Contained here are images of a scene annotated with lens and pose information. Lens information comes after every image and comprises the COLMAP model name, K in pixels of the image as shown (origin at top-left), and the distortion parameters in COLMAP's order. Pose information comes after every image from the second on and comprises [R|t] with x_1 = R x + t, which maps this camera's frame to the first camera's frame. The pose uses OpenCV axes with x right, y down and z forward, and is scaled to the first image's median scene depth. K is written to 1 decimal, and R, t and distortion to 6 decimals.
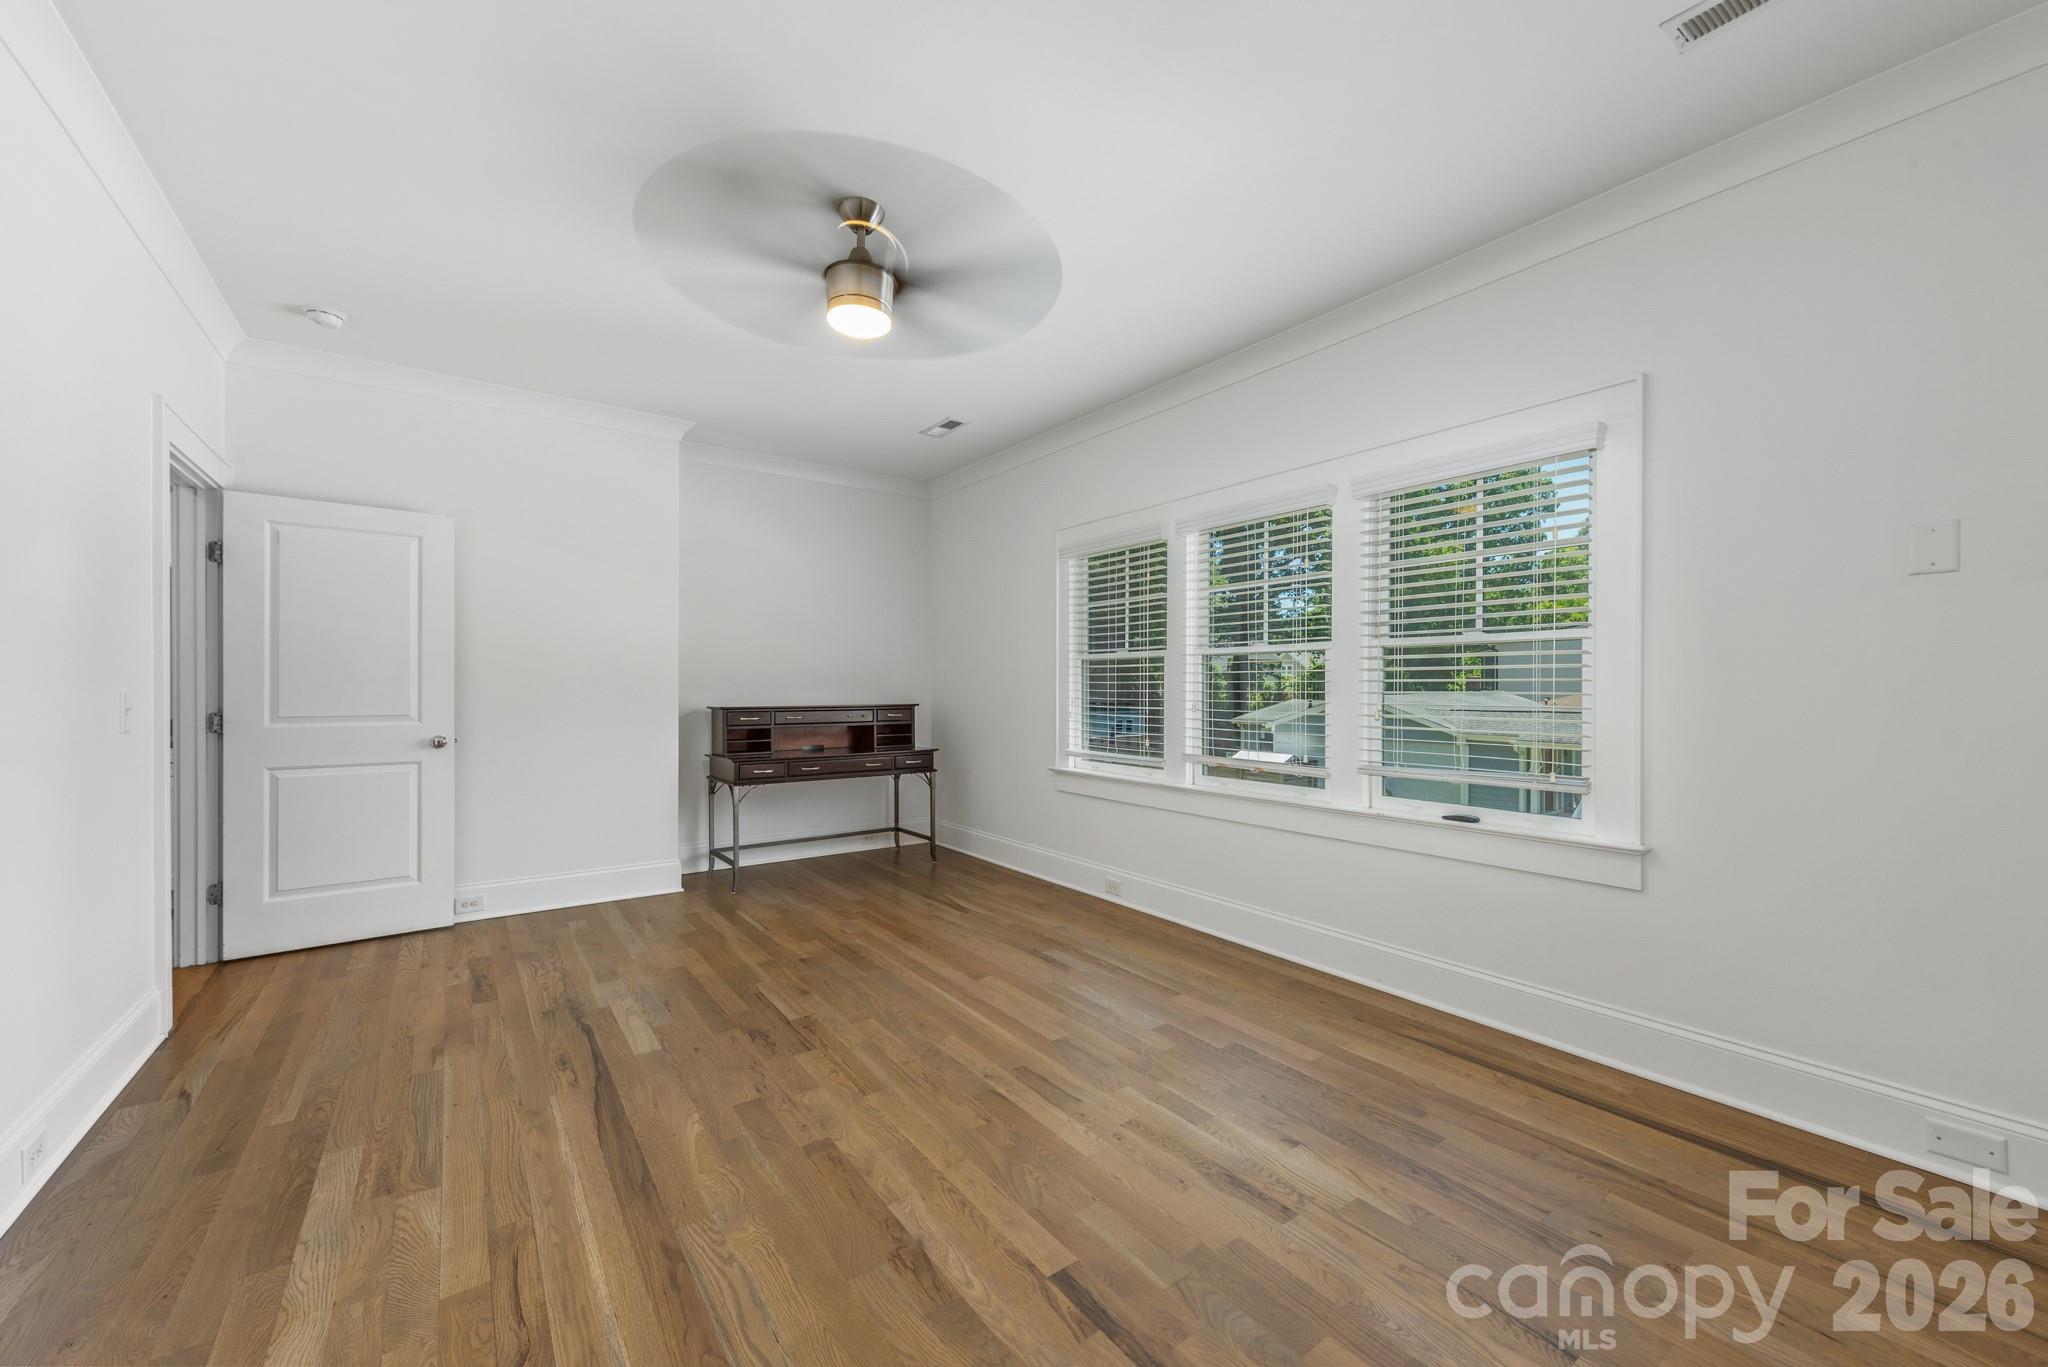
lens RADIAL K [[797.8, 0, 1035.5], [0, 797.8, 683.9], [0, 0, 1]] dist [0.000951, 0.000127]
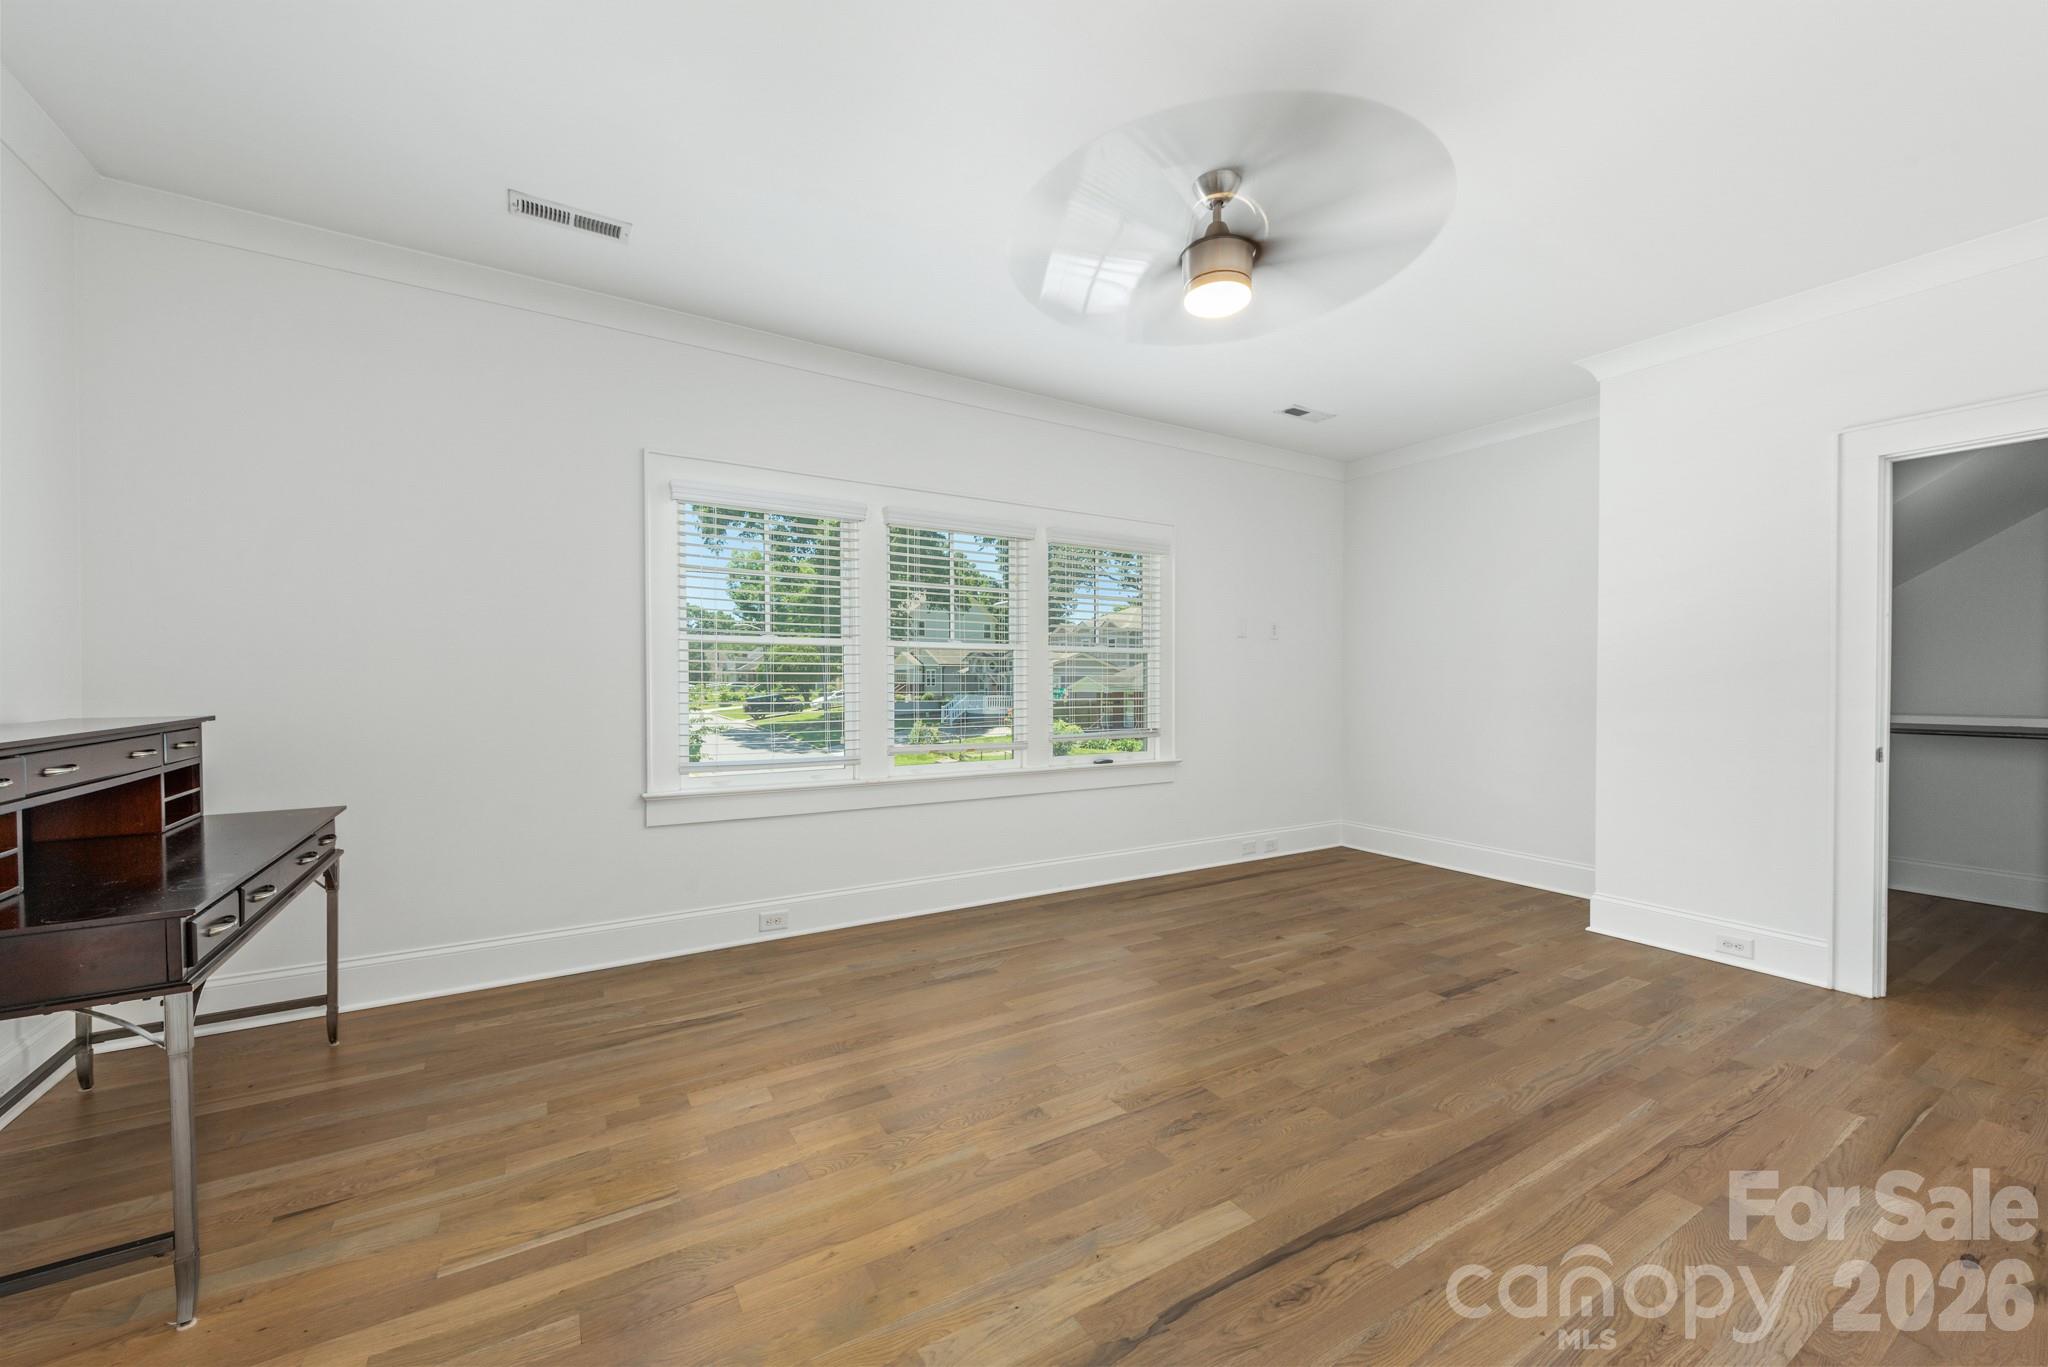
lens RADIAL K [[797.8, 0, 1035.5], [0, 797.8, 683.9], [0, 0, 1]] dist [0.000951, 0.000127]
pose [[0.080847, -0.011022, 0.996666, -1.196165], [-0.003234, 0.999931, 0.011320, -0.001917], [-0.996721, -0.004139, 0.080806, 1.137609]]
